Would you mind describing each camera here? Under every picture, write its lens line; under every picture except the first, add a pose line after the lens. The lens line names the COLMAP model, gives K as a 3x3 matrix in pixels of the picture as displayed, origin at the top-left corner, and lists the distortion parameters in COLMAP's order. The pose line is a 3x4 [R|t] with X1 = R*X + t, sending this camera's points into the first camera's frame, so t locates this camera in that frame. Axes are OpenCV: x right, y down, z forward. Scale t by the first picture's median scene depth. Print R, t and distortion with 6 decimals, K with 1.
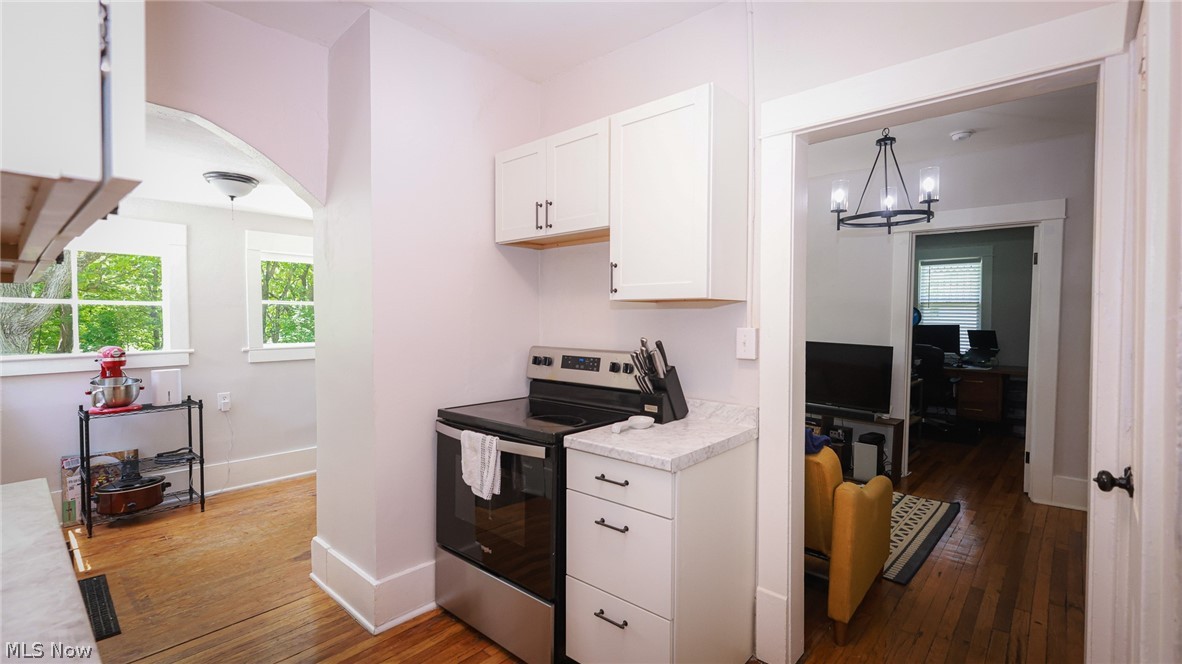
lens RADIAL K [[514.5, 0, 590.5], [0, 514.5, 330.2], [0, 0, 1]] dist [0.001285, -0.000121]
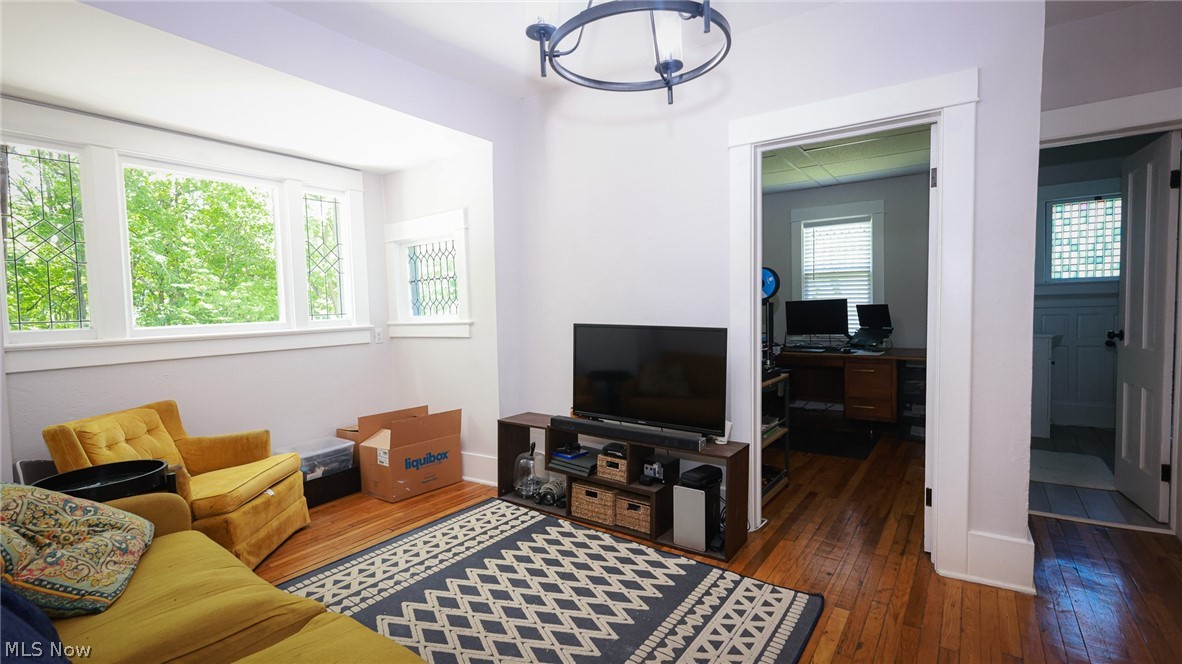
lens RADIAL K [[514.5, 0, 592.1], [0, 514.5, 331.0], [0, 0, 1]] dist [0.001285, -0.000121]
pose [[0.991203, -0.034062, 0.127895, 0.329427], [0.032062, 0.999330, 0.017663, 0.018242], [-0.128410, -0.013407, 0.991630, 0.387207]]
